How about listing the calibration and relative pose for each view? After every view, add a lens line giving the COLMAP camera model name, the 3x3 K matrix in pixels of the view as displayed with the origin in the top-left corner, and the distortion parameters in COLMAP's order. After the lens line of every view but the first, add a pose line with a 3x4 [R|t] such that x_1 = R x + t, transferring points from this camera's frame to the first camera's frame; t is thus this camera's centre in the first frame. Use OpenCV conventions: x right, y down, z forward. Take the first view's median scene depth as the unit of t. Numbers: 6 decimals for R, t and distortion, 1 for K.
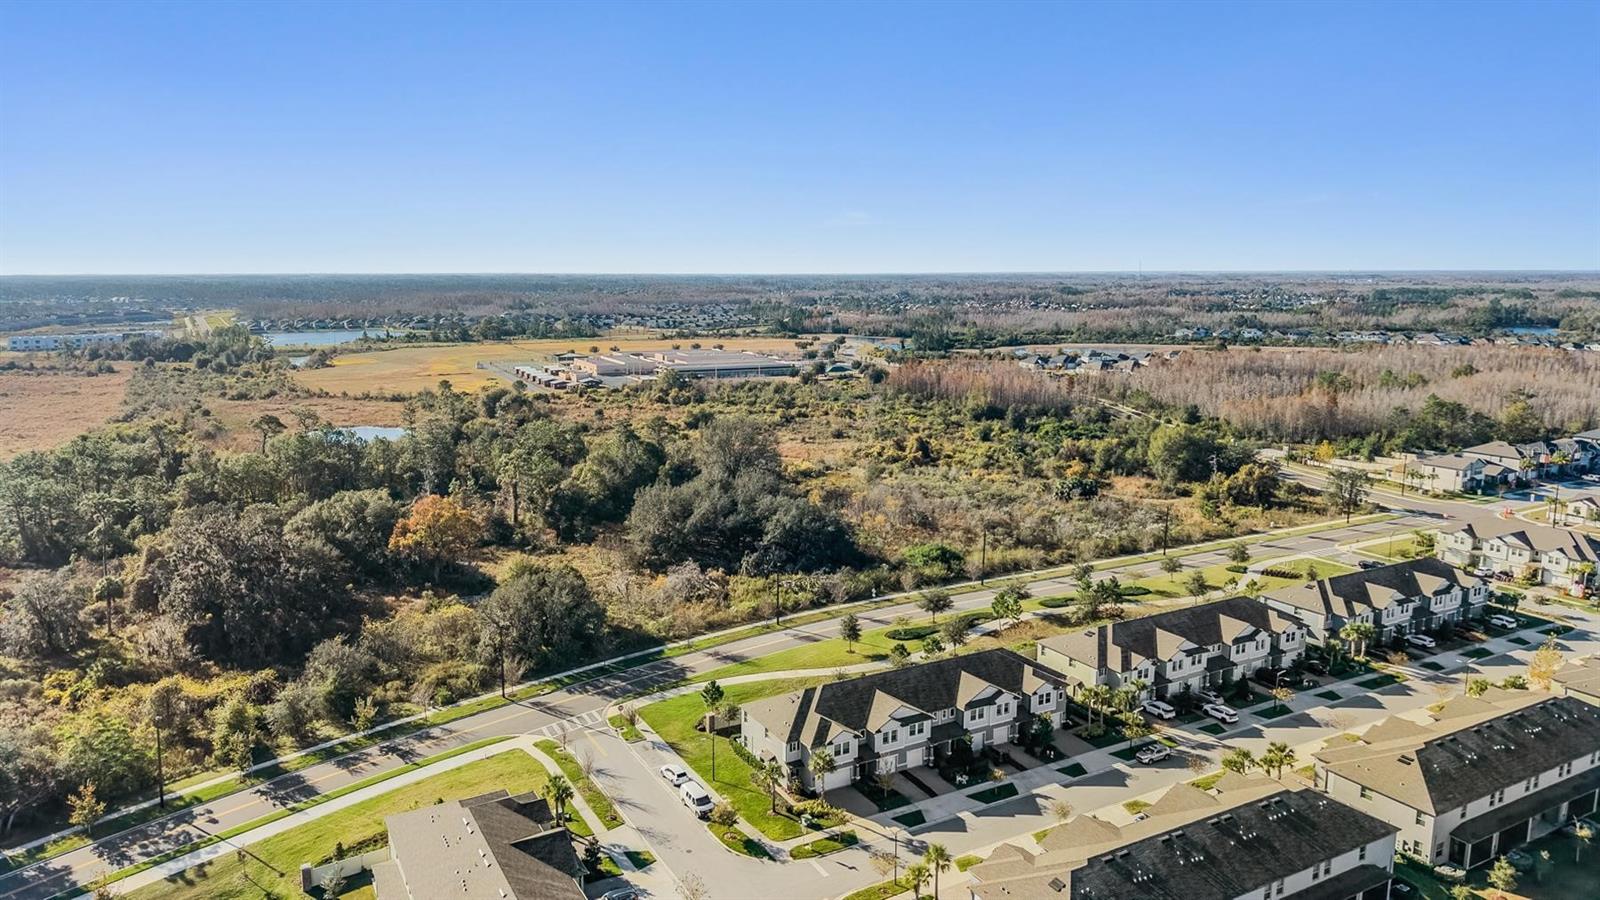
lens RADIAL K [[1067.4, 0, 790.5], [0, 1067.4, 452.1], [0, 0, 1]] dist [0.072596, -0.089952]
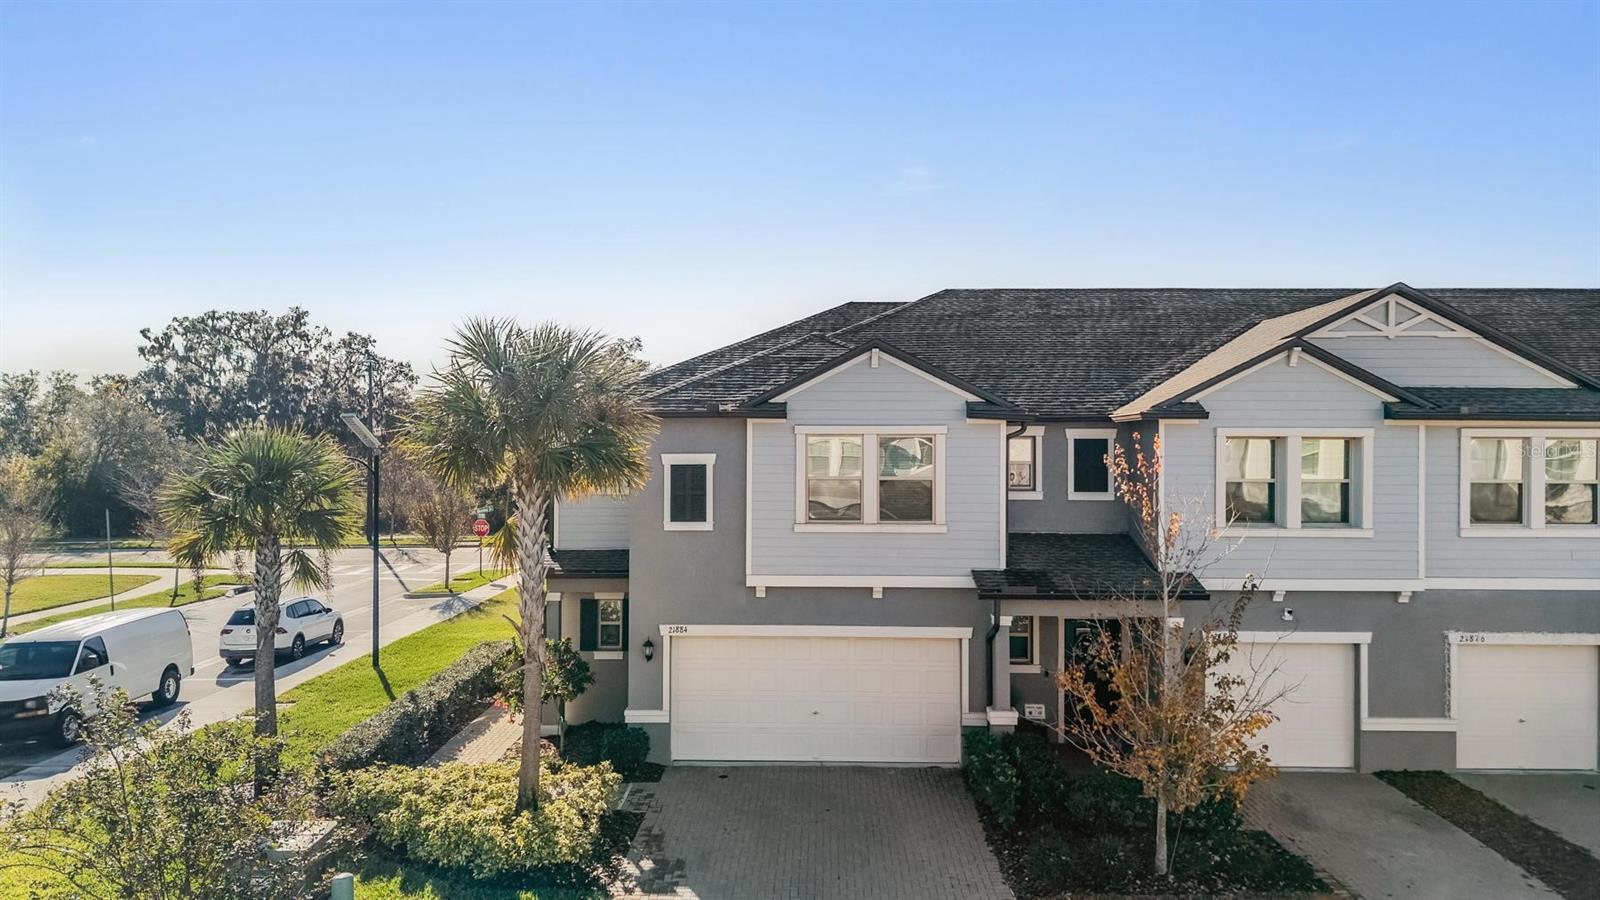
lens RADIAL K [[1078.6, 0, 800.0], [0, 1078.6, 450.0], [0, 0, 1]] dist [0.007625, 0.002072]
pose [[0.865911, -0.003073, -0.500188, 0.099653], [-0.083941, 0.984907, -0.151366, 0.266938], [0.493104, 0.173056, 0.852585, 0.789828]]
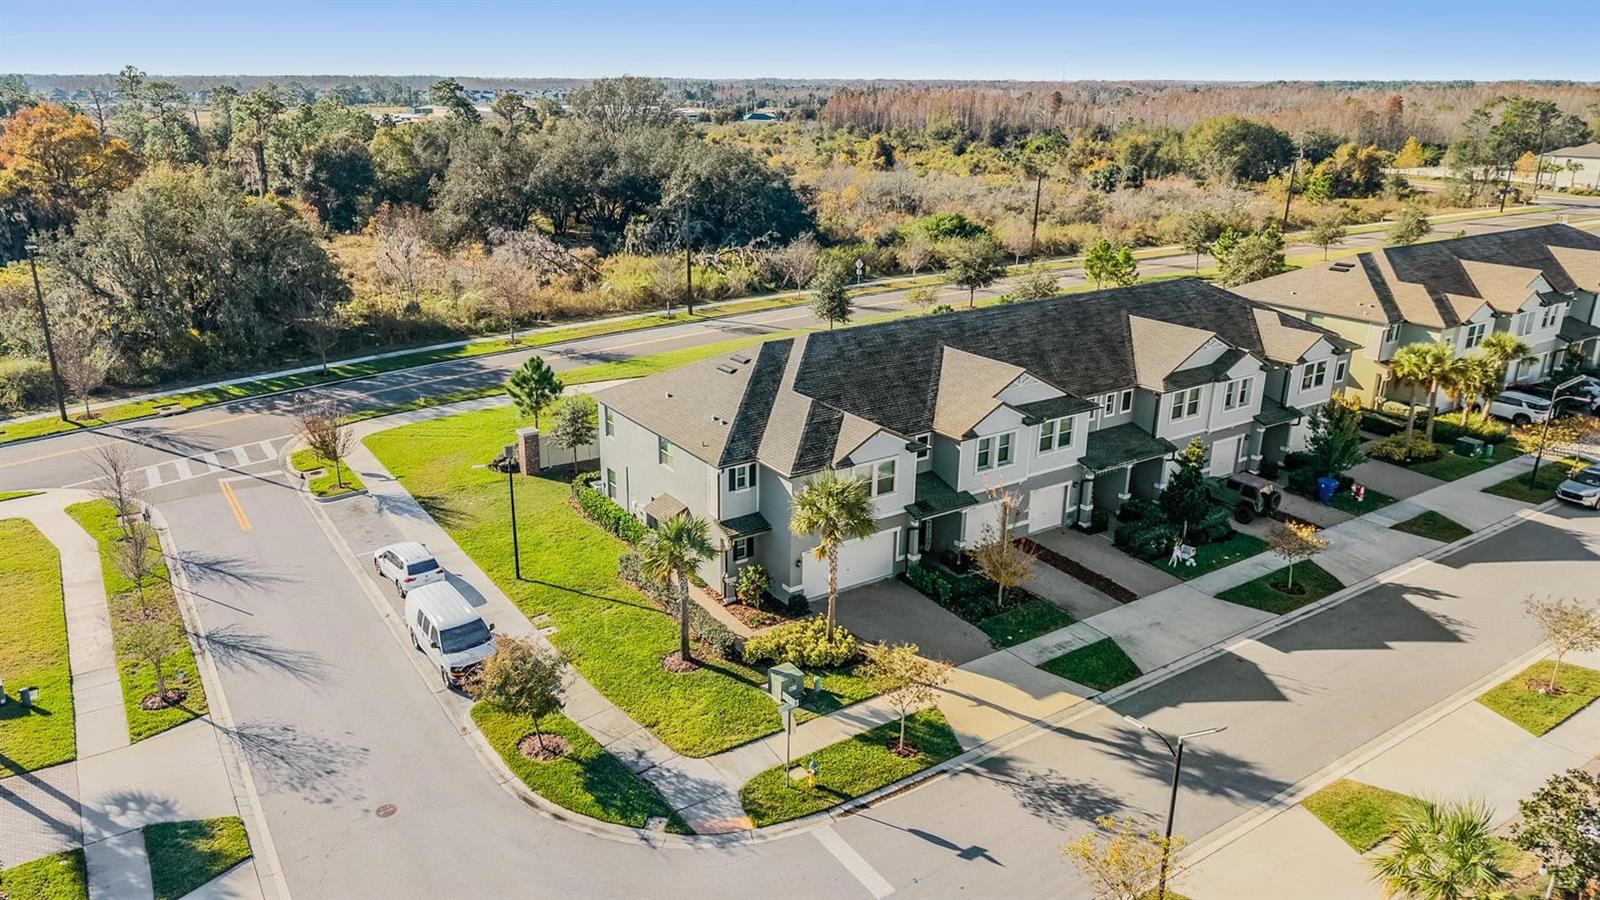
lens RADIAL K [[1074.8, 0, 783.3], [0, 1074.8, 451.9], [0, 0, 1]] dist [0.073174, -0.094951]
pose [[0.997207, -0.023618, 0.070858, -0.006694], [0.011999, 0.987024, 0.160125, 0.190273], [-0.073720, -0.158827, 0.984550, 0.592435]]
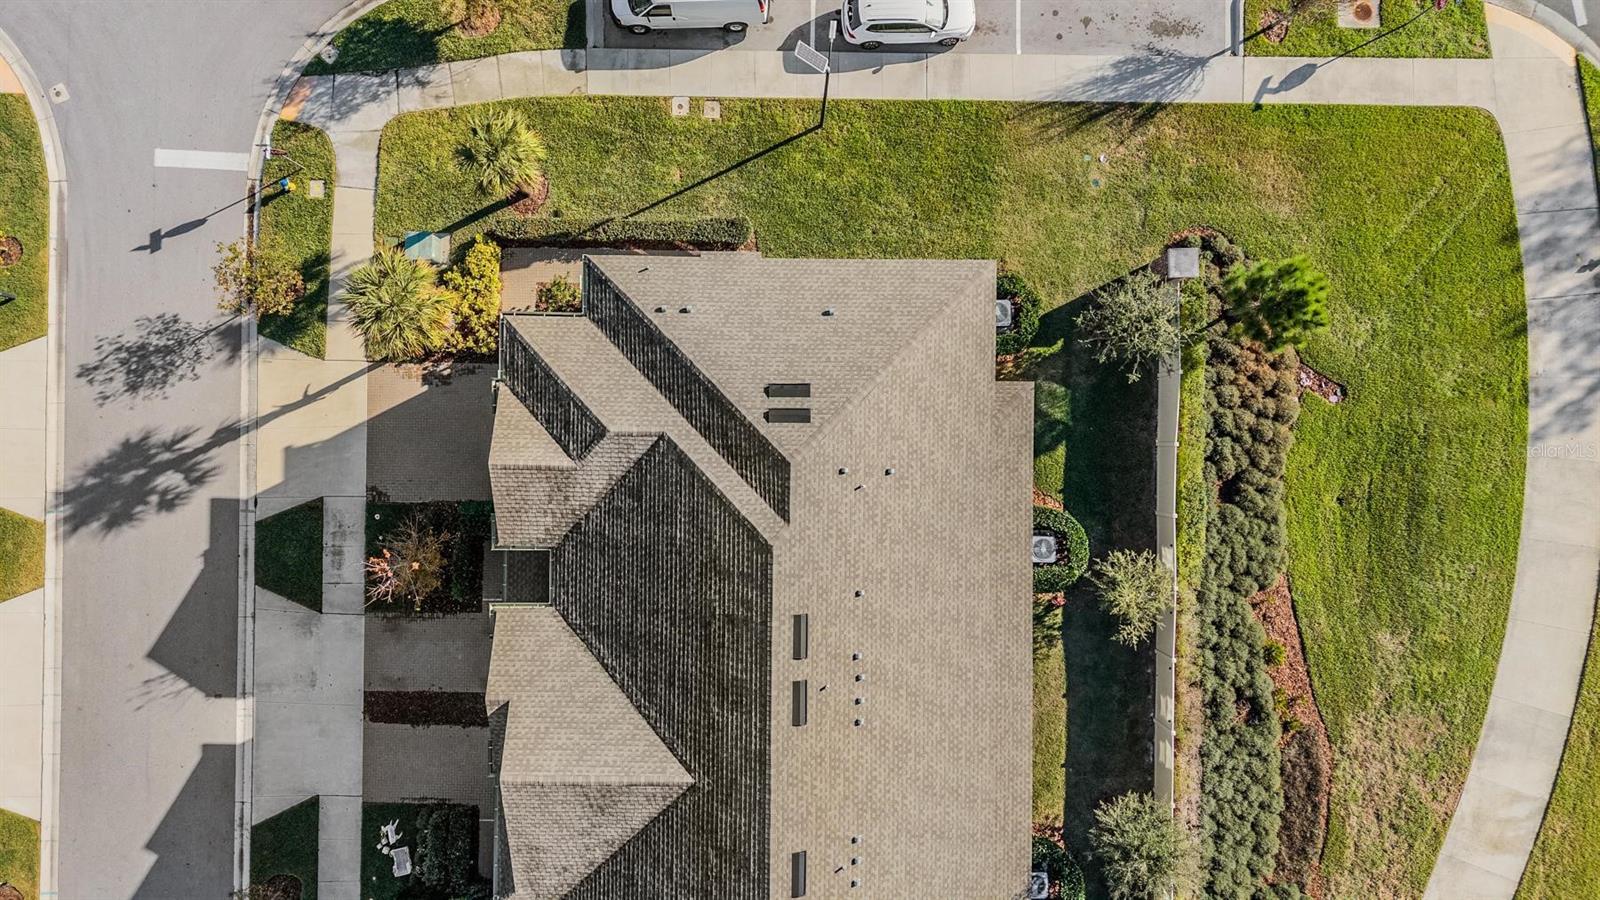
lens RADIAL K [[1078.6, 0, 800.0], [0, 1078.6, 450.0], [0, 0, 1]] dist [0.007625, 0.002072]
pose [[-0.501268, 0.865230, -0.010369, 0.011906], [-0.157580, -0.079498, 0.984301, 0.002778], [0.850822, 0.495033, 0.176193, 0.914046]]
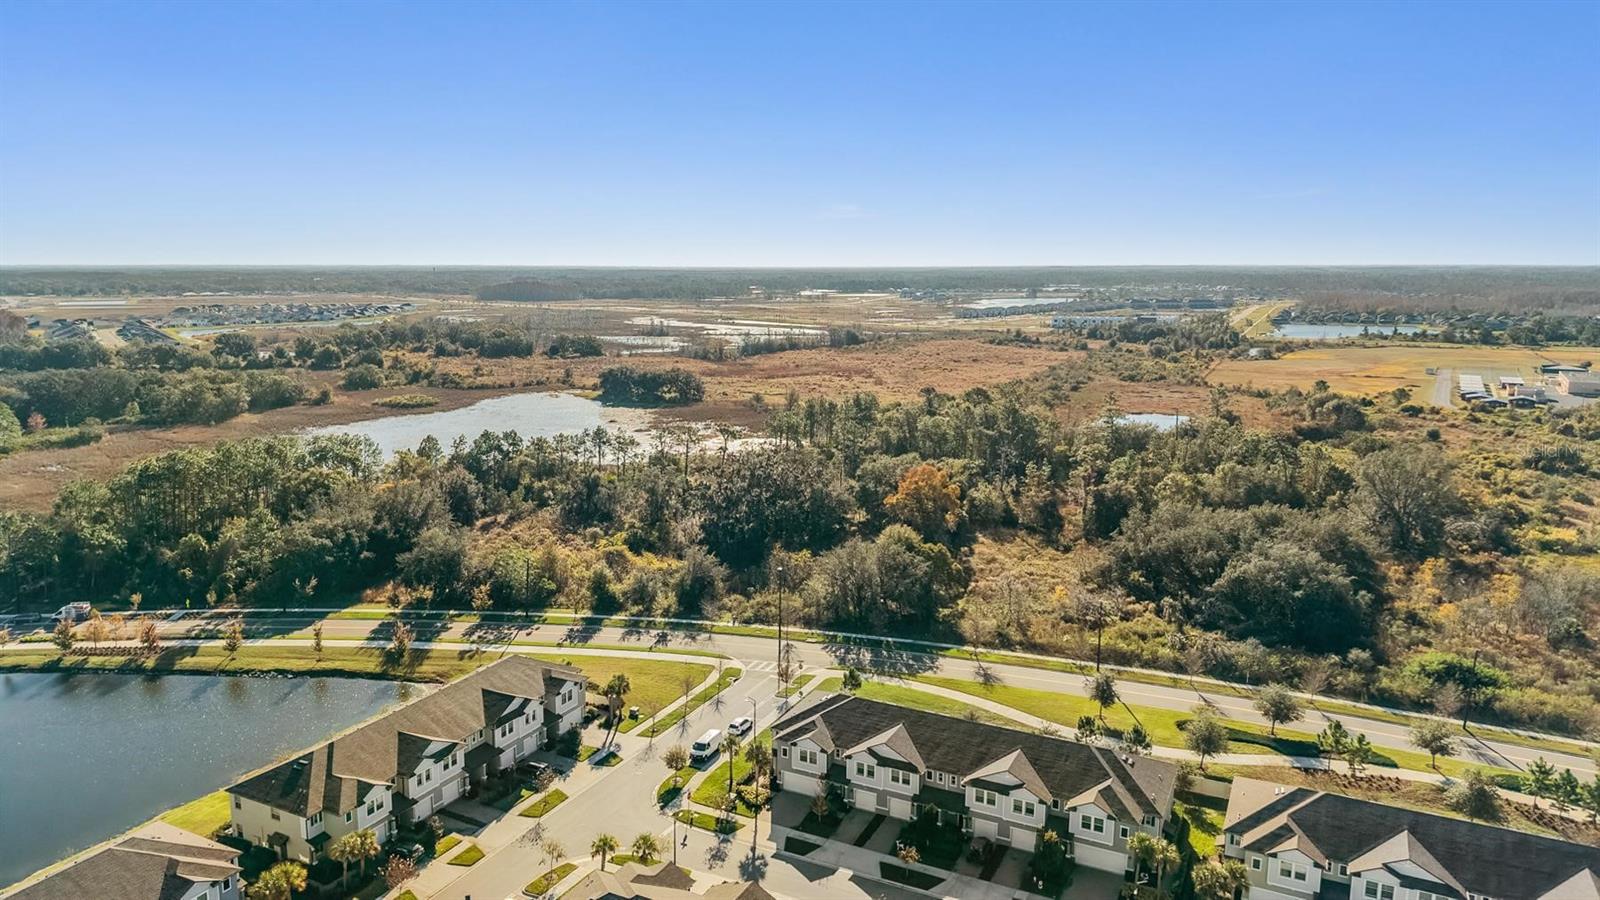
lens RADIAL K [[1074.8, 0, 783.3], [0, 1074.8, 451.9], [0, 0, 1]] dist [0.073174, -0.094951]
pose [[0.554348, 0.146200, -0.819343, 0.716573], [-0.140418, 0.986768, 0.081071, -0.063411], [0.820354, 0.070109, 0.567542, 0.370345]]
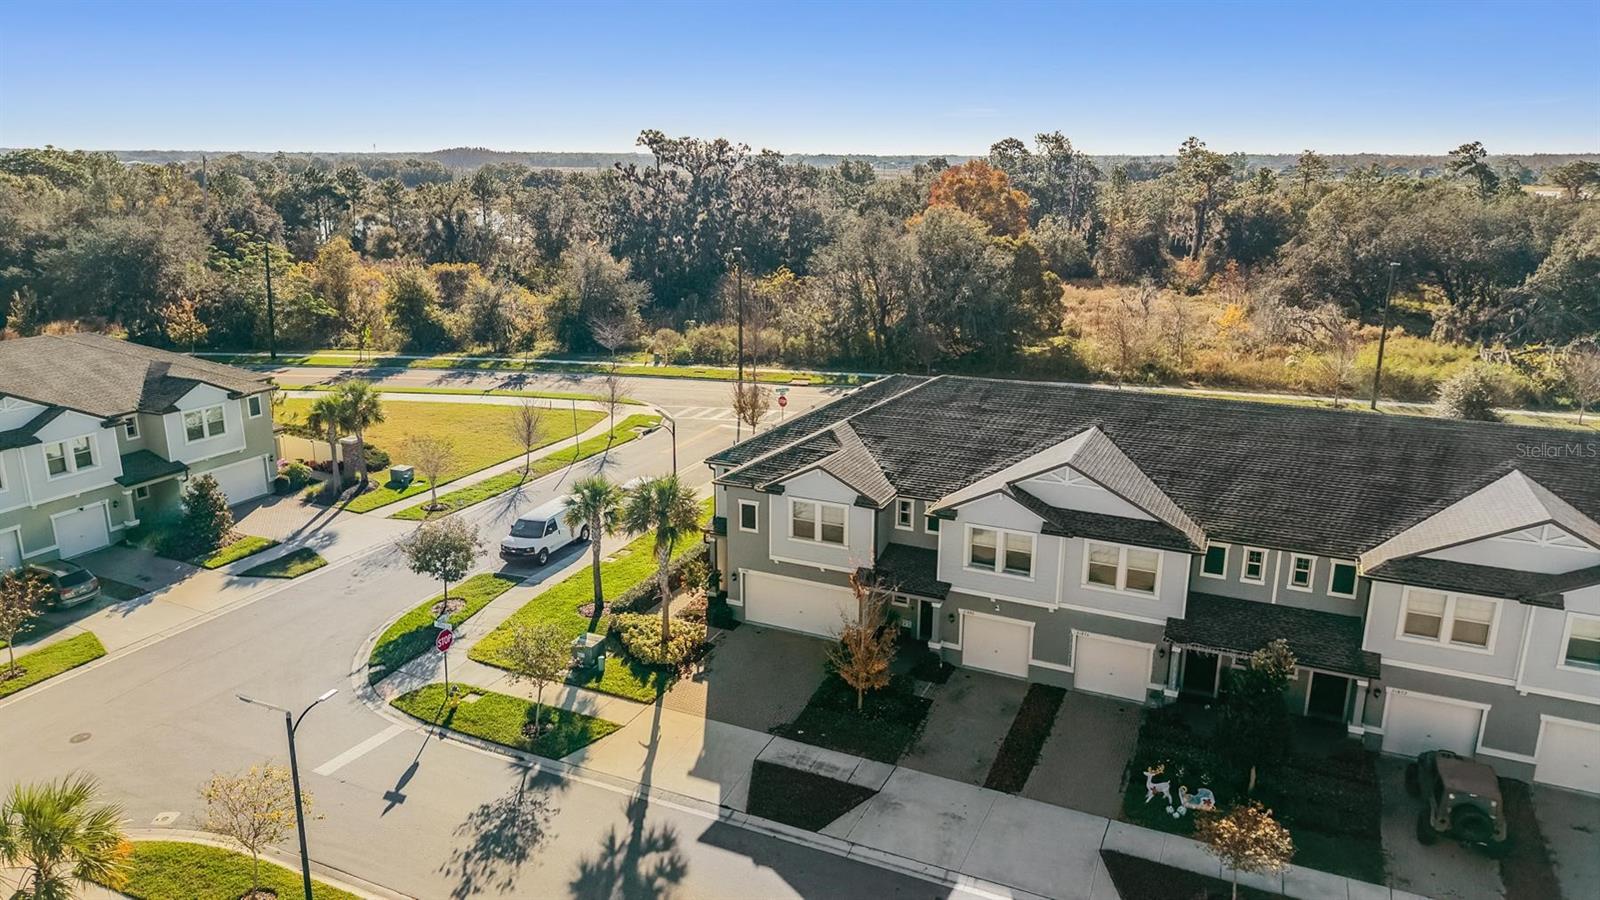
lens RADIAL K [[1067.4, 0, 790.5], [0, 1067.4, 452.1], [0, 0, 1]] dist [0.072596, -0.089952]
pose [[0.585912, 0.214038, -0.781598, 0.261382], [-0.138232, 0.976751, 0.163856, 0.184719], [0.798498, 0.012036, 0.601877, 0.722762]]
